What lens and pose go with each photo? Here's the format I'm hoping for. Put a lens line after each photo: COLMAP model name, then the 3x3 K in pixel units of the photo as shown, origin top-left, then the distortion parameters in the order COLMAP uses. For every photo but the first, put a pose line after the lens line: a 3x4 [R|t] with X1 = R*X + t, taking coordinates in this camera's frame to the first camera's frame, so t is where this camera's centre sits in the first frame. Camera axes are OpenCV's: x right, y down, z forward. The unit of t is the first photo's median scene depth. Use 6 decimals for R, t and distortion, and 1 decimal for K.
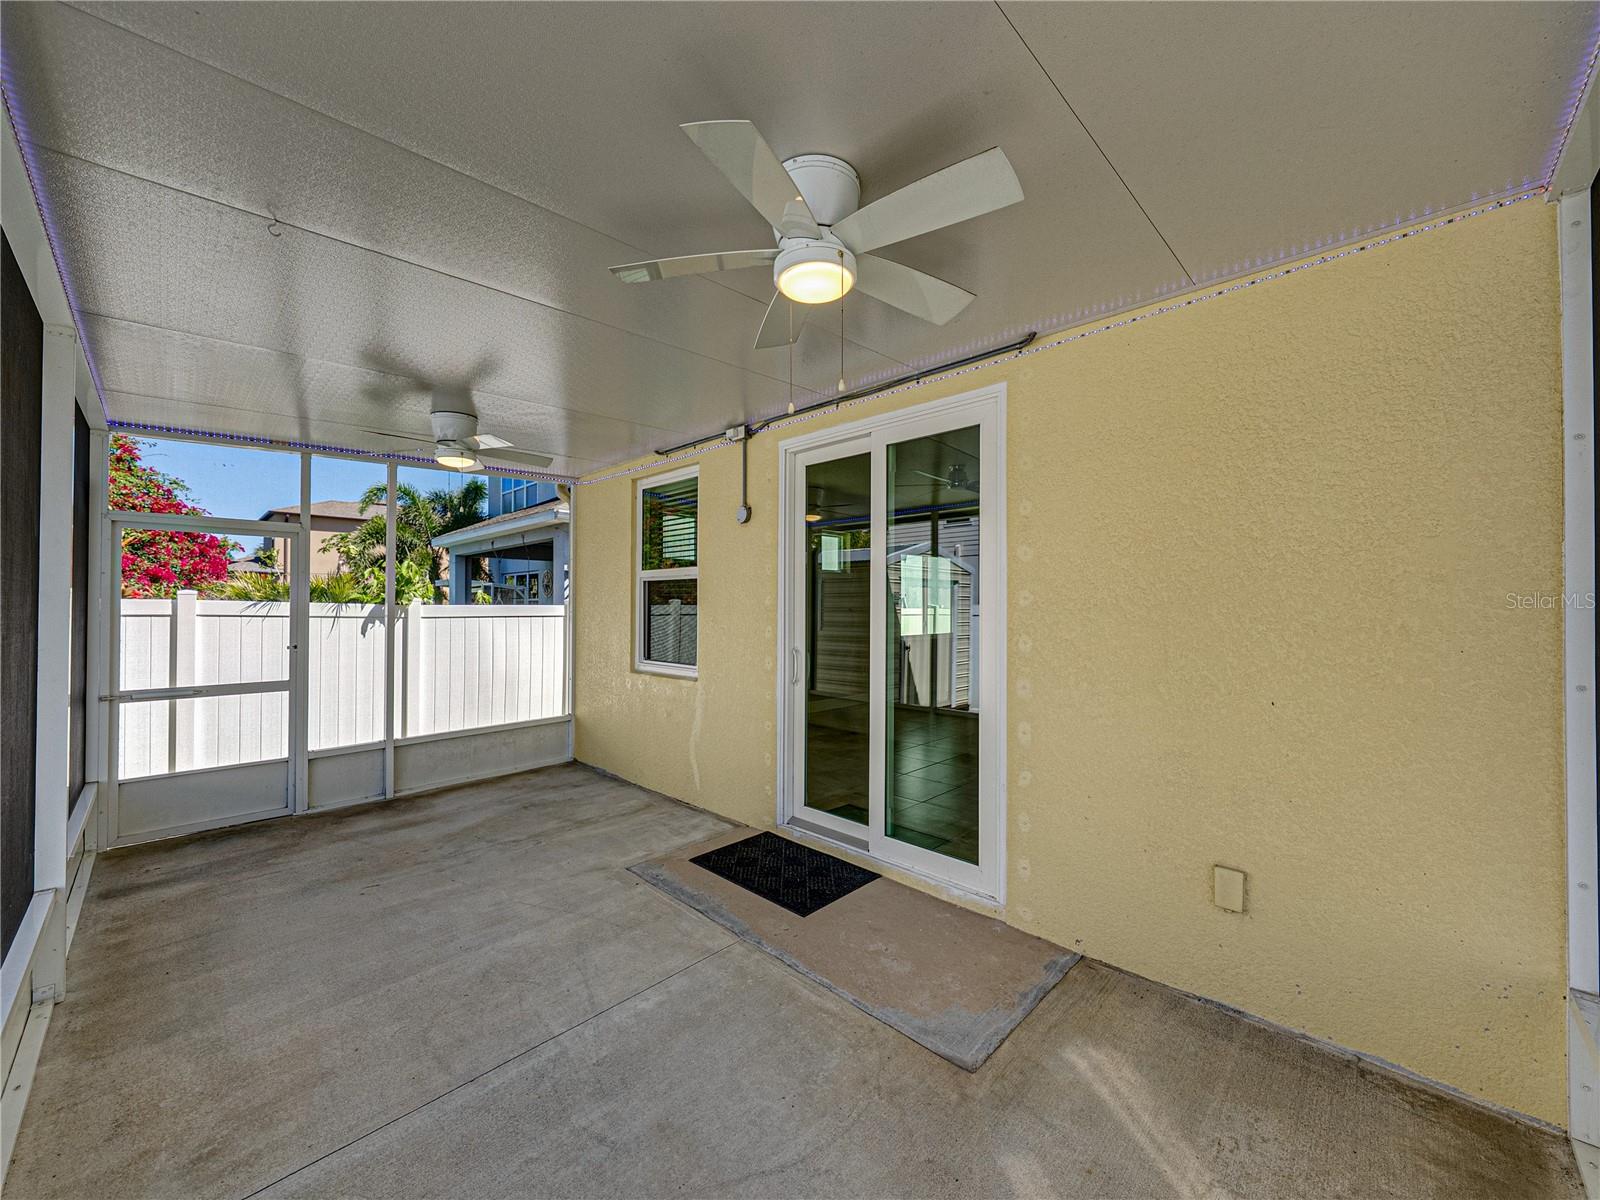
lens RADIAL K [[624.0, 0, 818.4], [0, 624.0, 601.9], [0, 0, 1]] dist [0.000465, 0.000250]
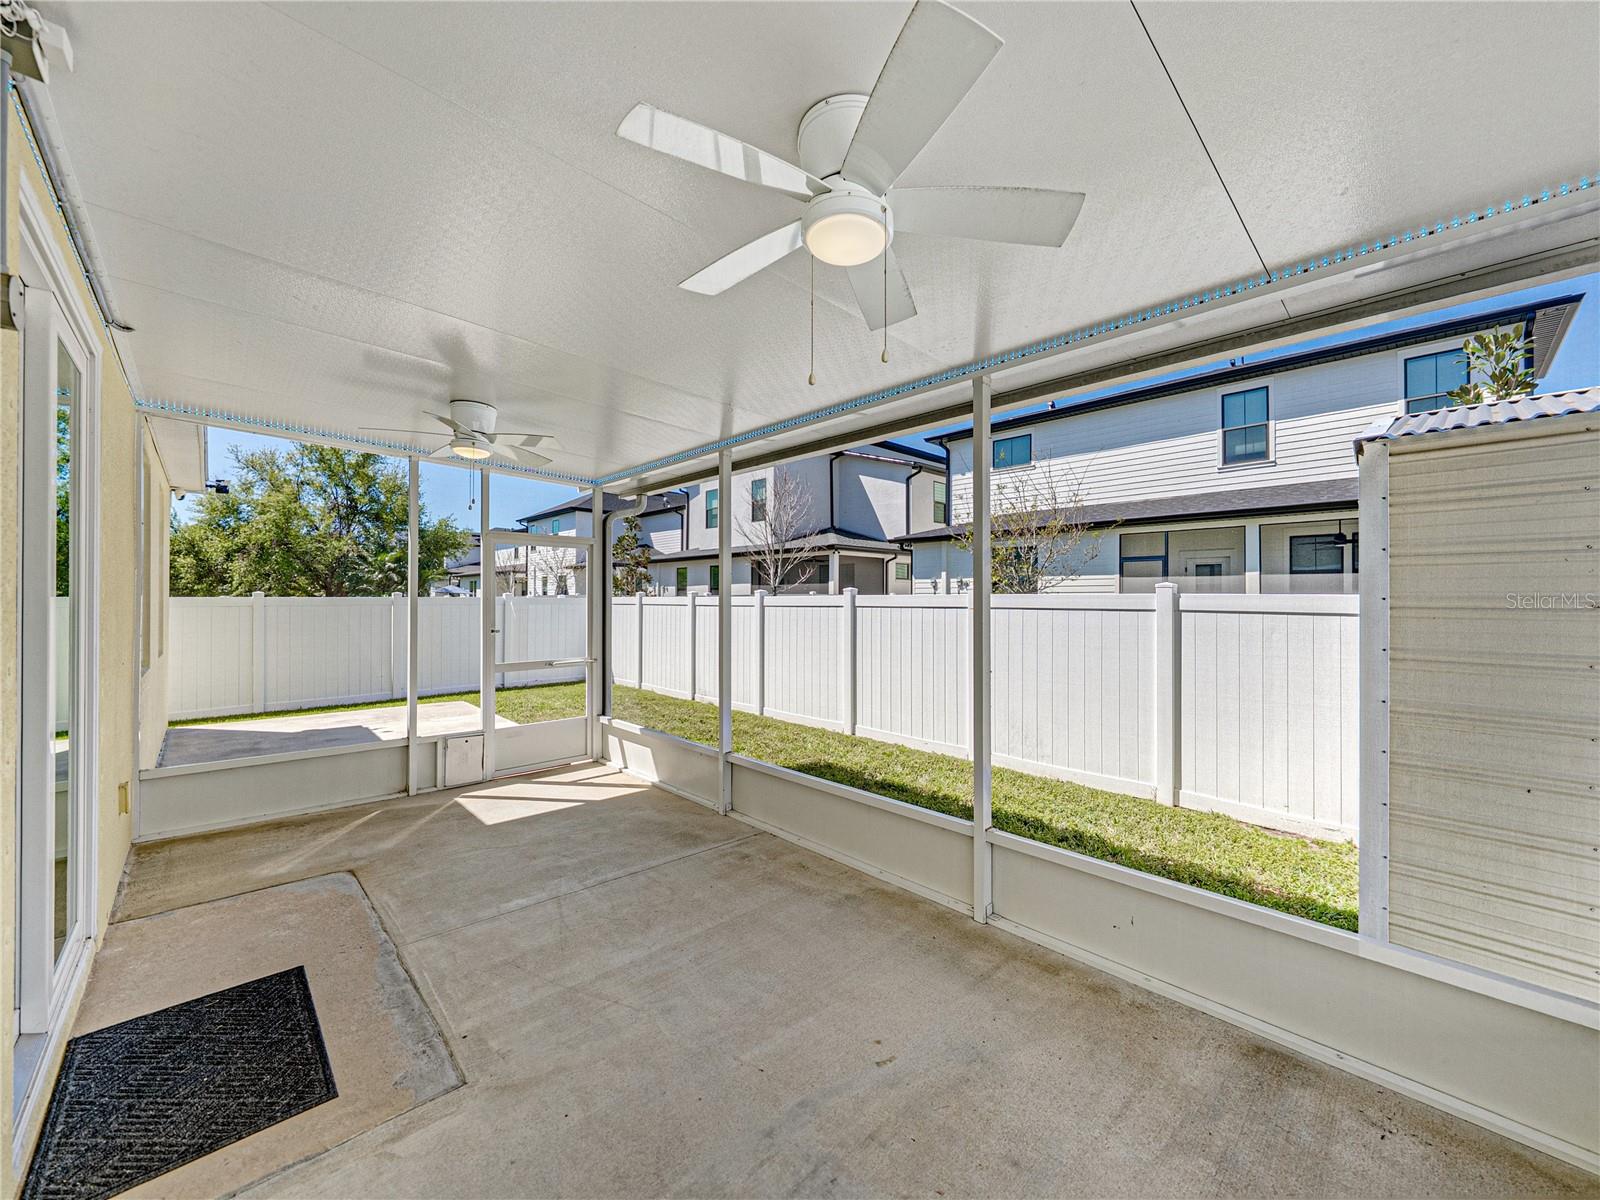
lens RADIAL K [[624.0, 0, 805.7], [0, 624.0, 585.6], [0, 0, 1]] dist [0.000465, 0.000250]
pose [[-0.998695, -0.002384, 0.051023, -0.550058], [-0.004050, 0.999461, -0.032569, 0.008165], [-0.050918, -0.032733, -0.998166, 1.341056]]
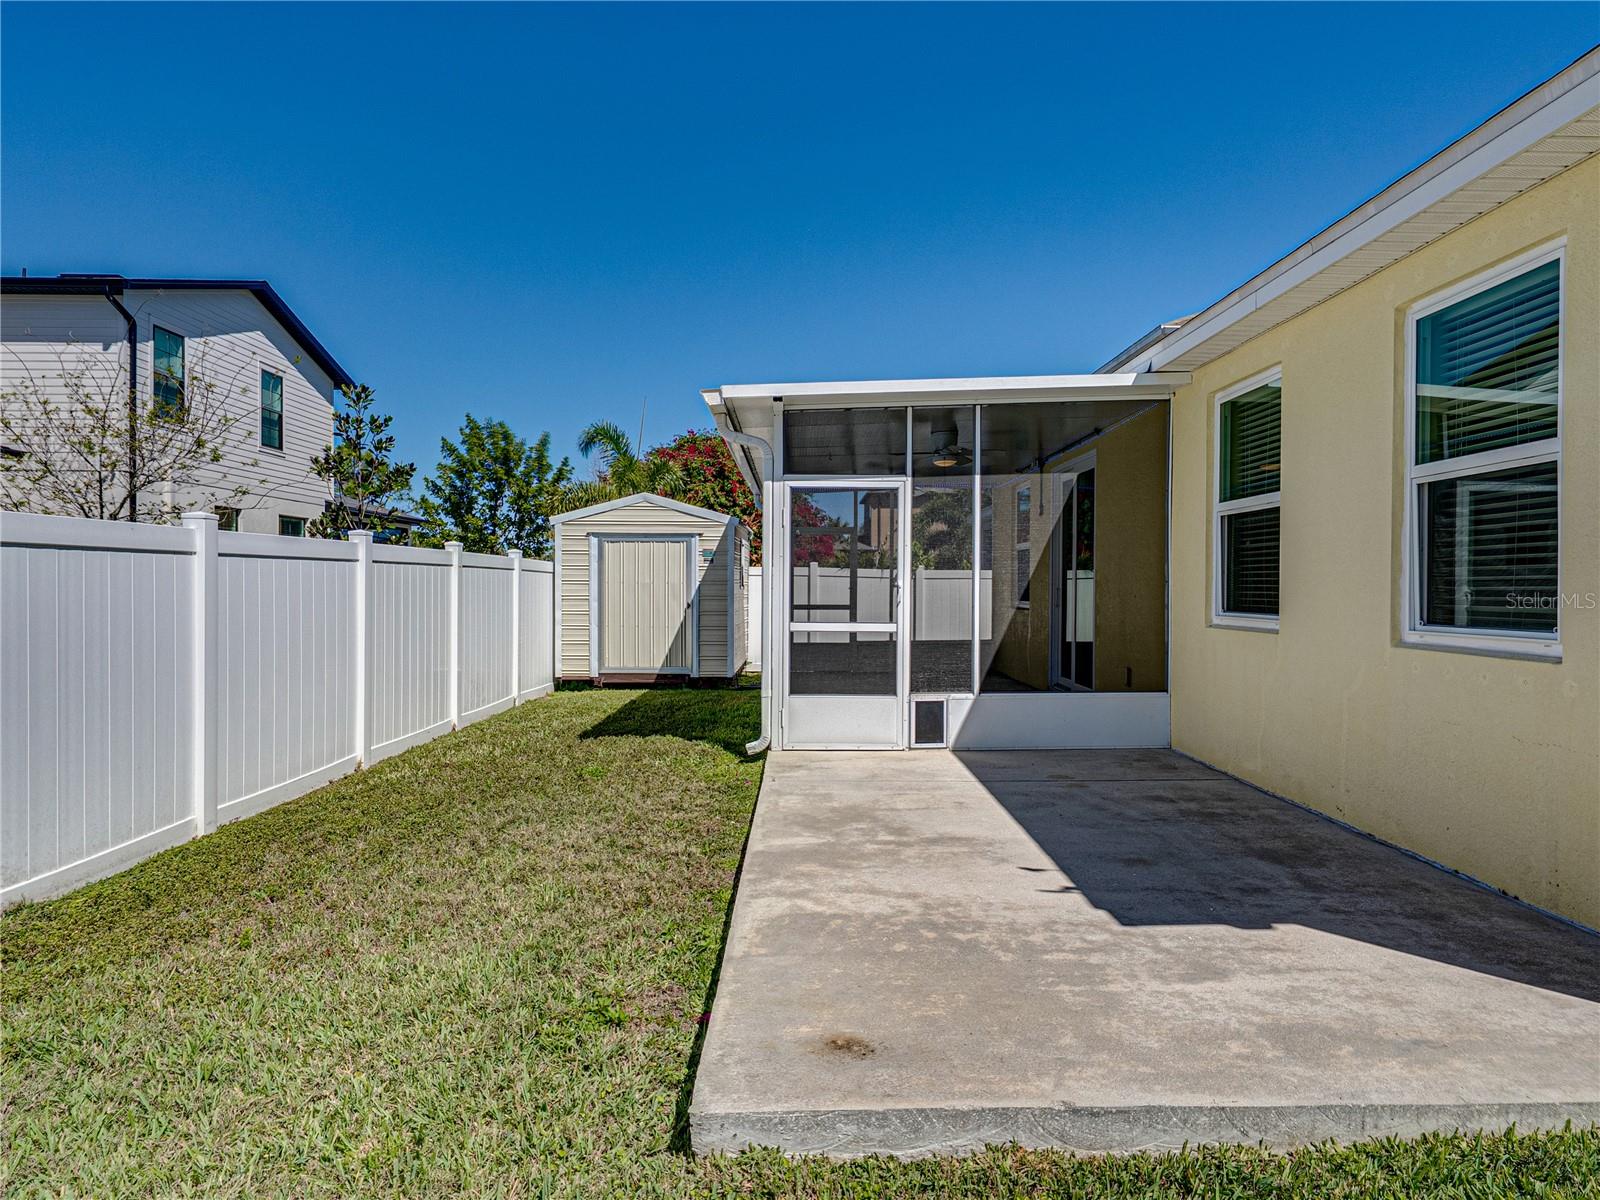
lens RADIAL K [[885.4, 0, 810.2], [0, 885.4, 595.1], [0, 0, 1]] dist [0.002075, -0.001350]
pose [[0.697279, 0.009280, -0.716740, 1.240278], [0.004150, 0.999847, 0.016982, 0.048617], [0.716788, -0.014816, 0.697134, -1.205892]]
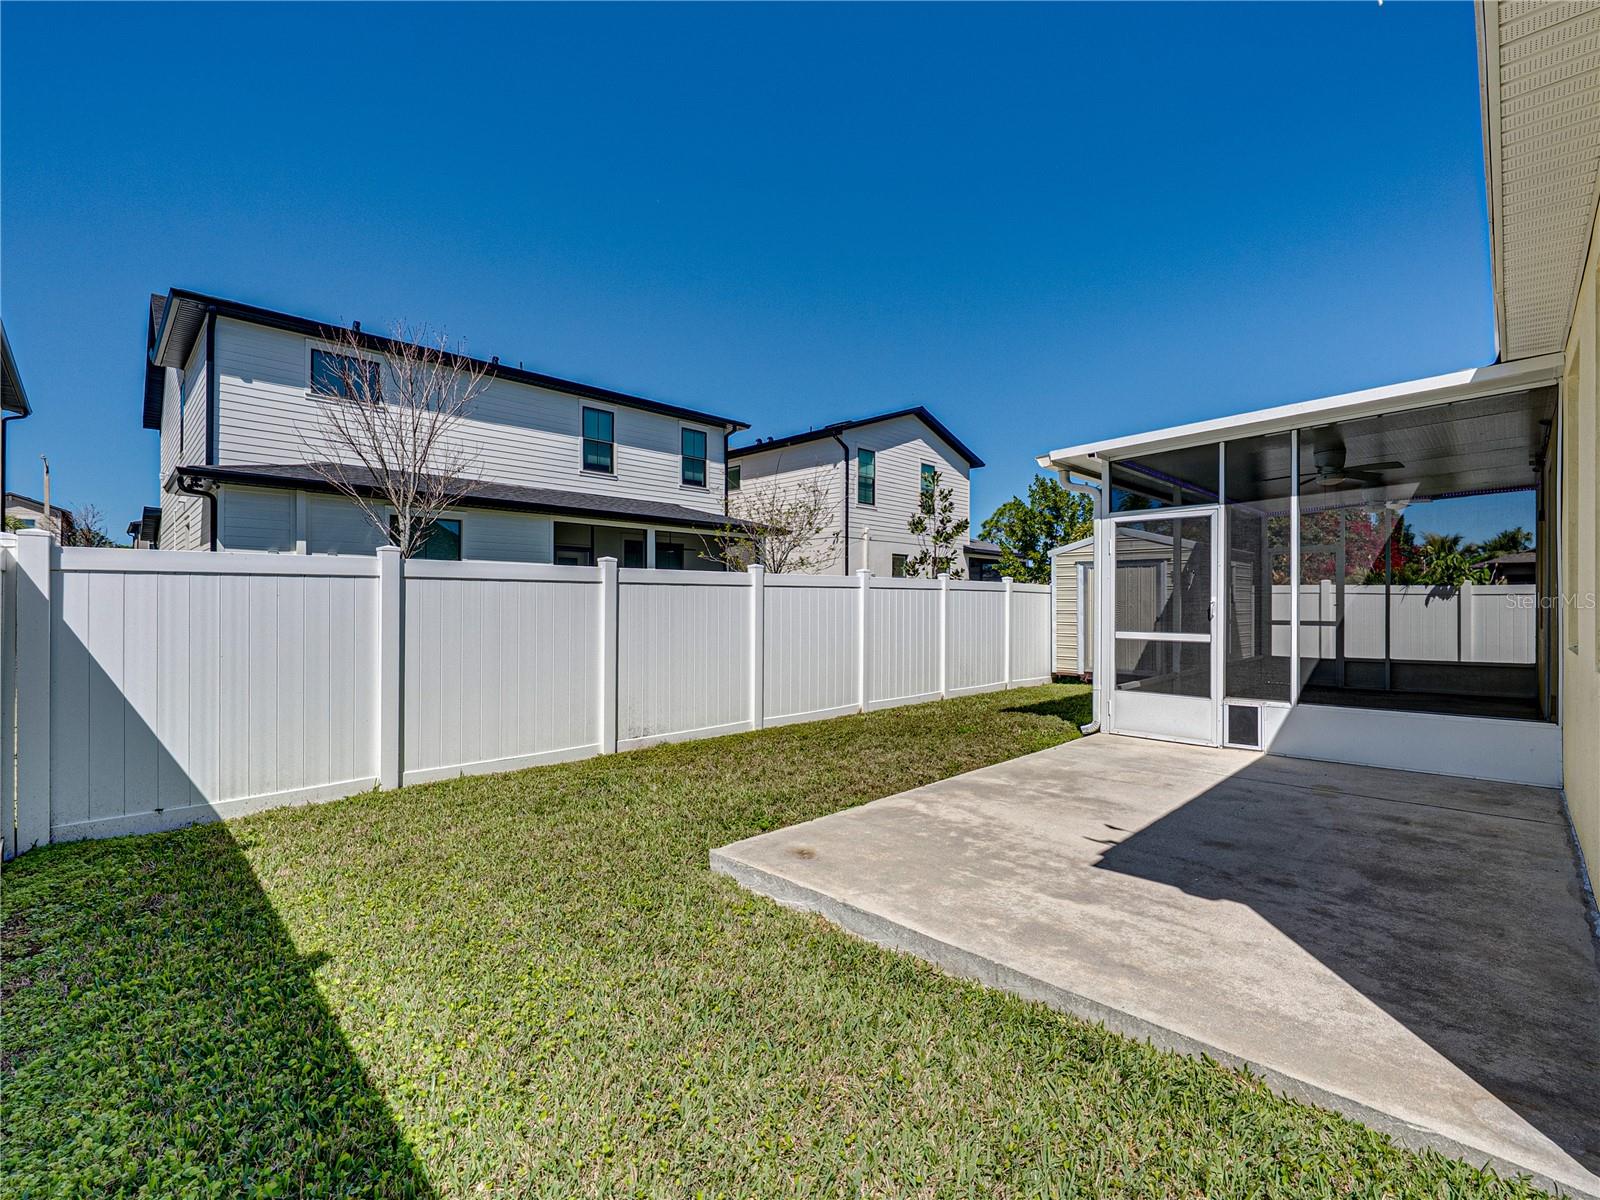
lens RADIAL K [[712.4, 0, 806.0], [0, 712.4, 599.8], [0, 0, 1]] dist [-0.005589, 0.000516]
pose [[-0.029169, -0.005245, -0.999561, 1.700561], [0.008065, 0.999952, -0.005482, 0.058247], [0.999542, -0.008222, -0.029126, -0.747174]]
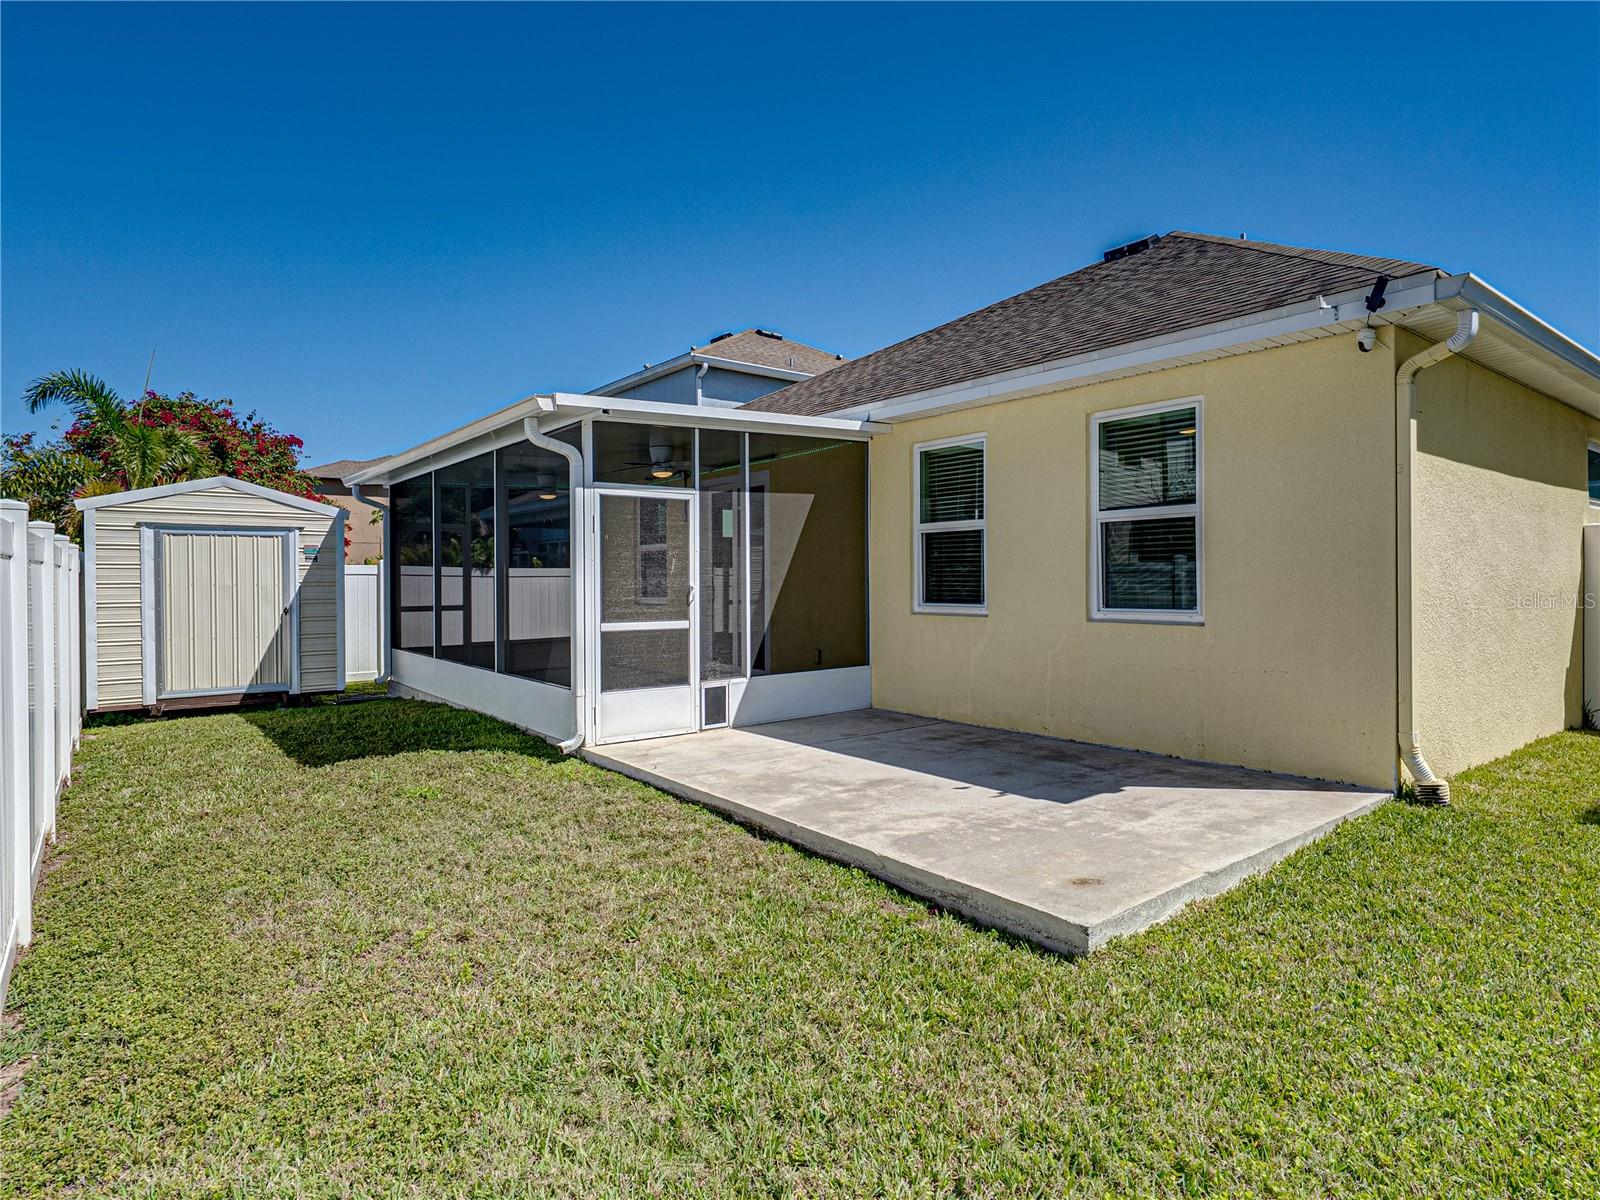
lens RADIAL K [[885.4, 0, 811.4], [0, 885.4, 589.2], [0, 0, 1]] dist [0.002075, -0.001350]
pose [[0.990562, -0.005016, -0.136974, 0.675103], [0.007947, 0.999751, 0.020863, 0.028392], [0.136836, -0.021755, 0.990355, -1.745657]]
